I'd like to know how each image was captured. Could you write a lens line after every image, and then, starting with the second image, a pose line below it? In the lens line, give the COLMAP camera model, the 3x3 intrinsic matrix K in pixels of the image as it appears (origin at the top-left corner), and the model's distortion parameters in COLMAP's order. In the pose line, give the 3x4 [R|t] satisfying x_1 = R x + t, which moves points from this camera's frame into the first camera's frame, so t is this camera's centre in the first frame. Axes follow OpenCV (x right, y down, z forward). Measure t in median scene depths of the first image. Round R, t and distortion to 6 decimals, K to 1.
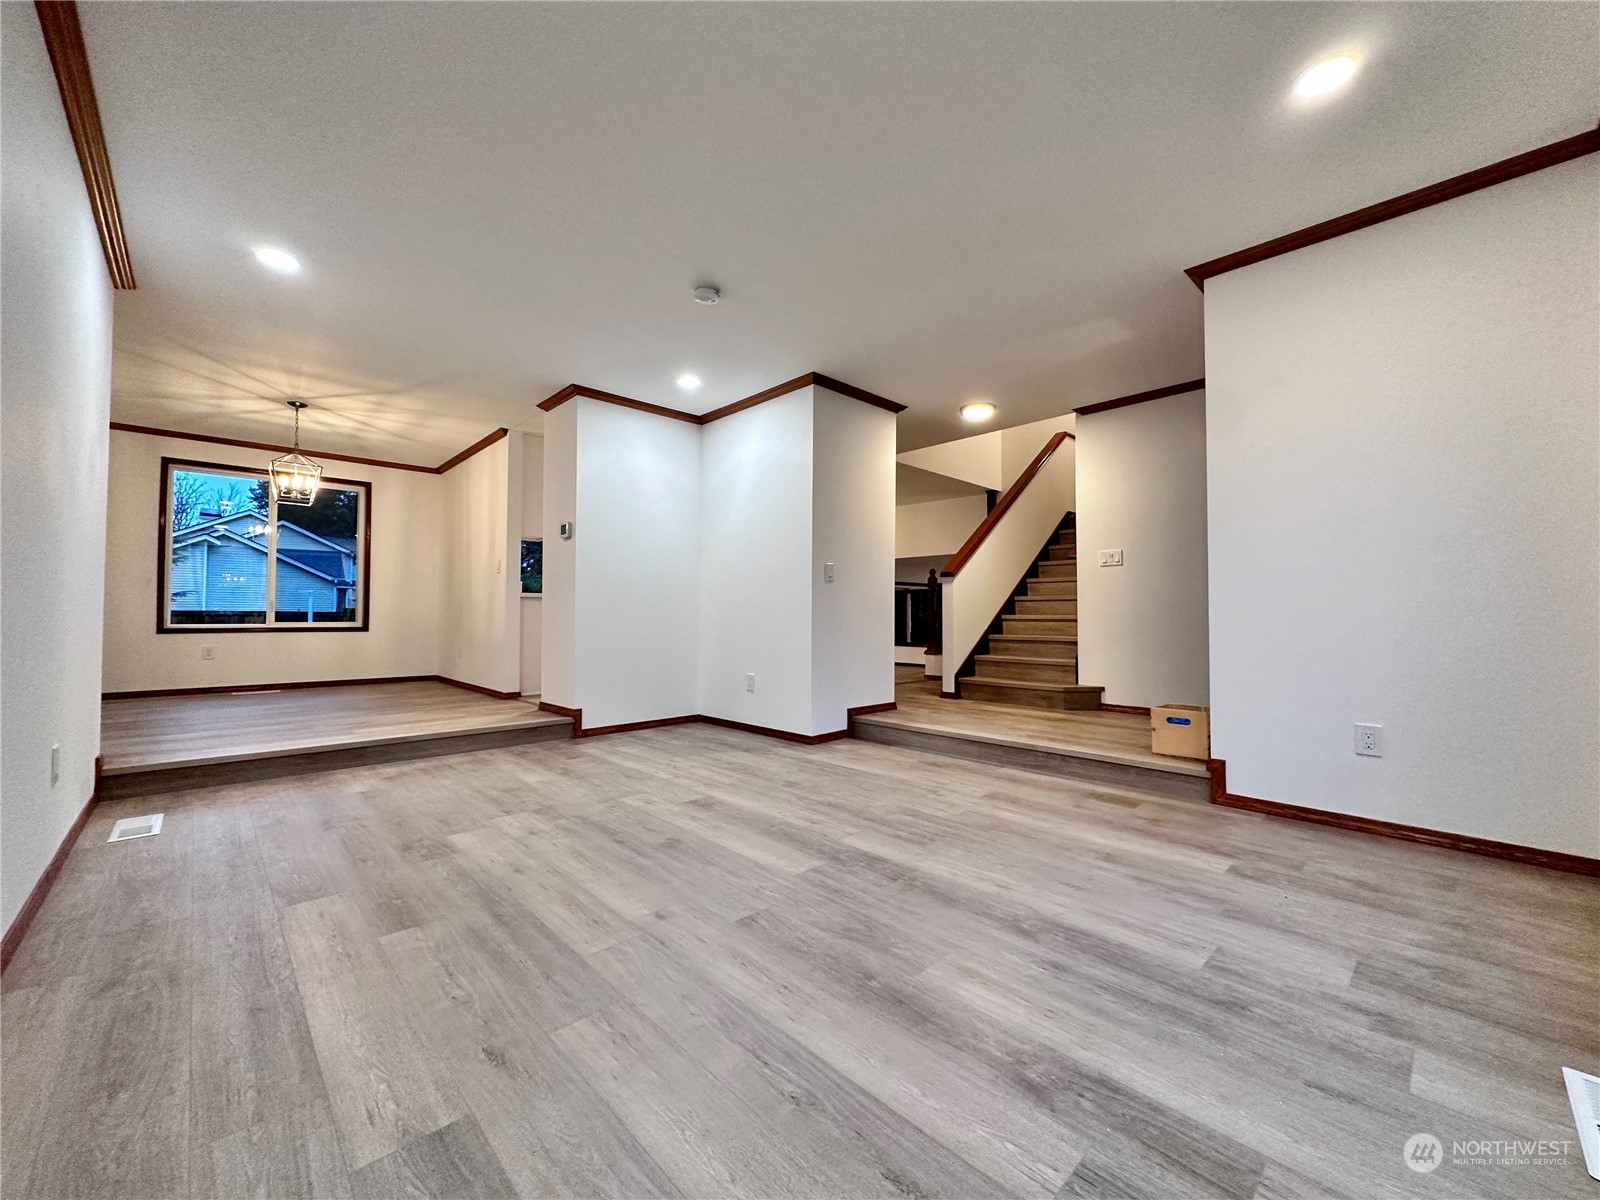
lens RADIAL K [[638.9, 0, 803.6], [0, 638.9, 602.8], [0, 0, 1]] dist [0.000502, 0.000268]
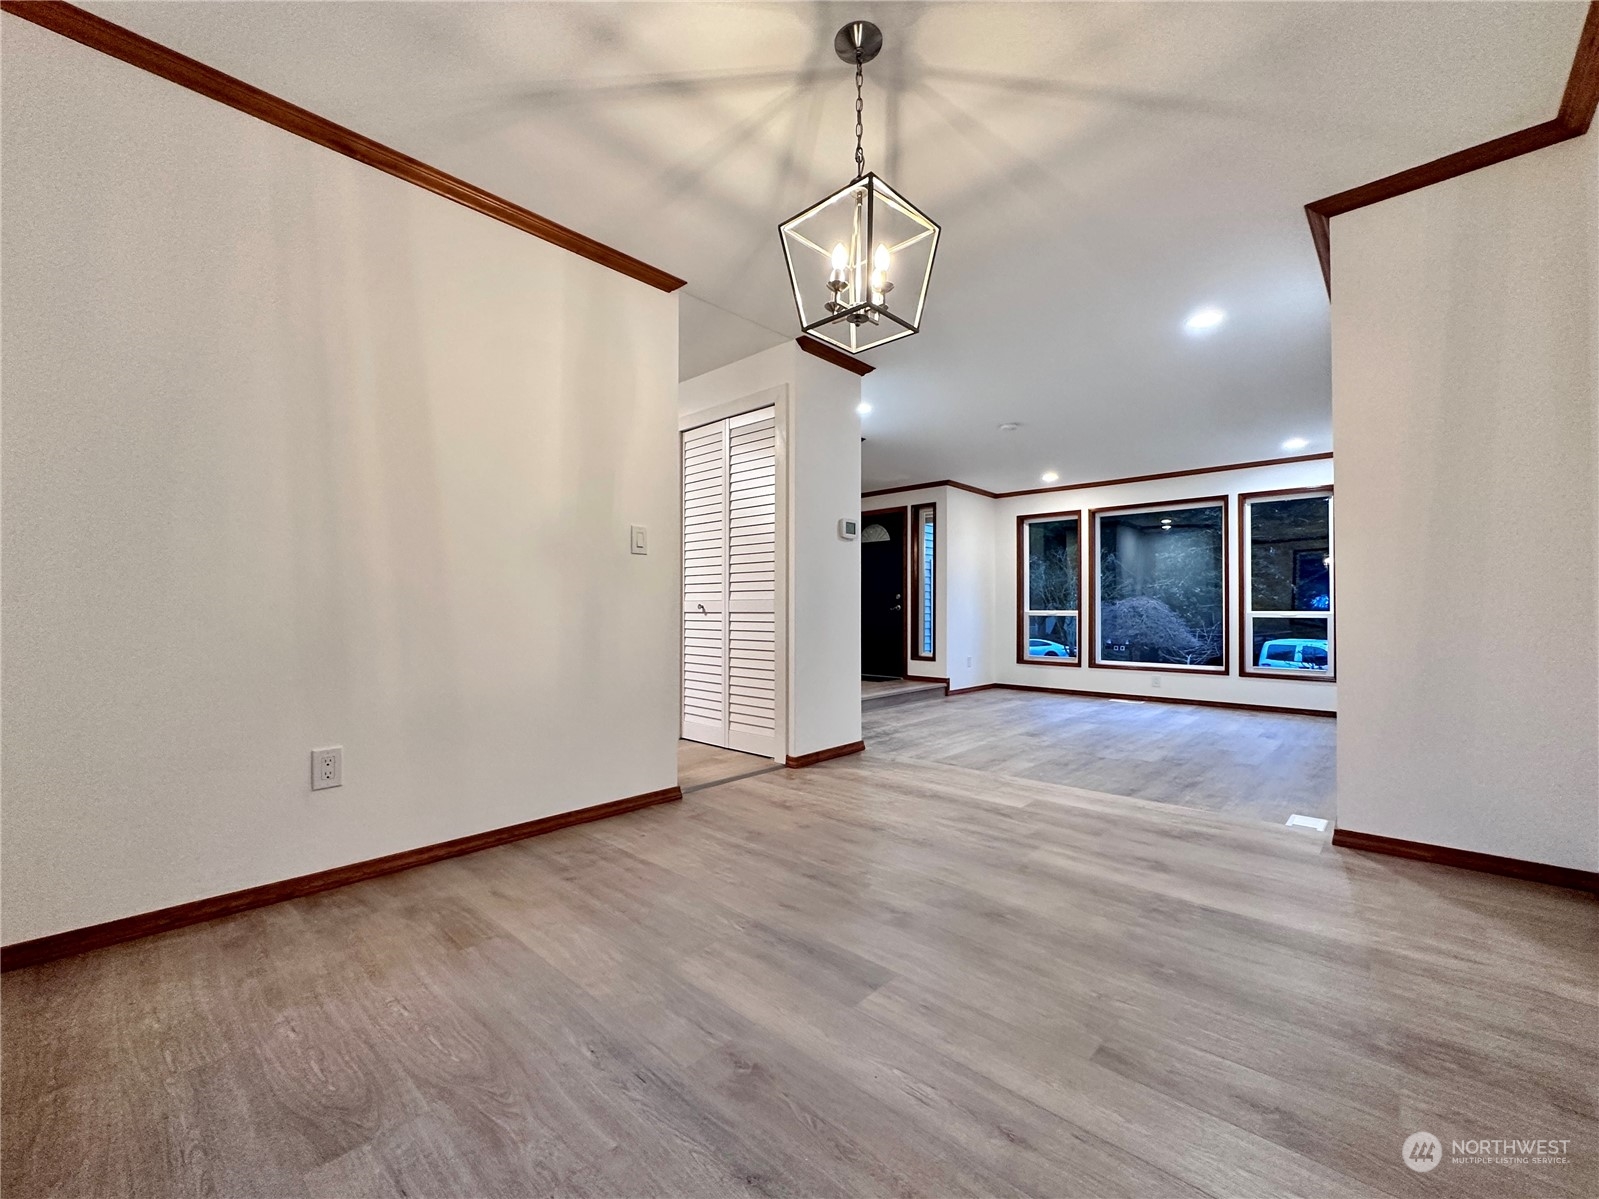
lens RADIAL K [[638.5, 0, 803.1], [0, 638.5, 602.3], [0, 0, 1]] dist [0.000502, 0.000268]
pose [[-0.056301, 0.012090, 0.998341, -2.252085], [-0.019822, 0.999716, -0.013225, -0.013986], [-0.998217, -0.020534, -0.056046, 2.084709]]
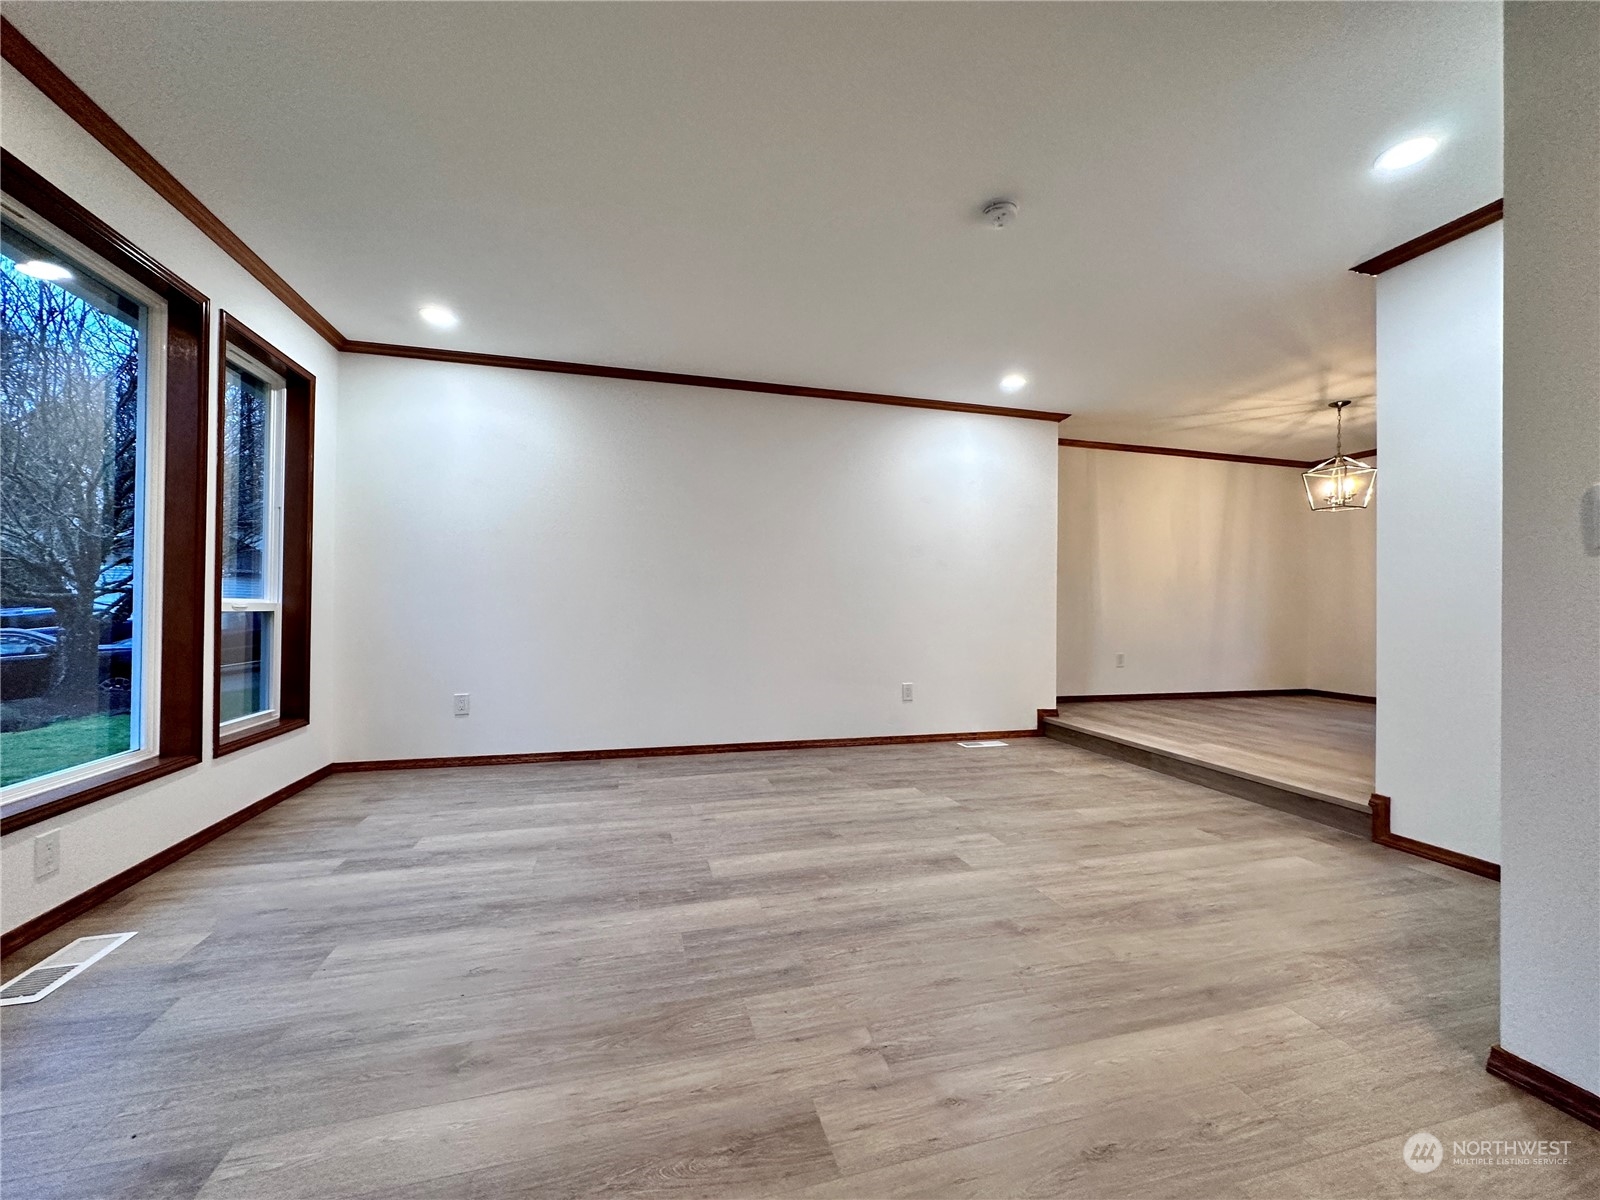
lens RADIAL K [[638.9, 0, 803.6], [0, 638.9, 602.8], [0, 0, 1]] dist [0.000502, 0.000268]
pose [[-0.478177, -0.012746, -0.878171, 0.810088], [0.007173, 0.999805, -0.018417, -0.013351], [0.878234, -0.015106, -0.477992, 1.506165]]
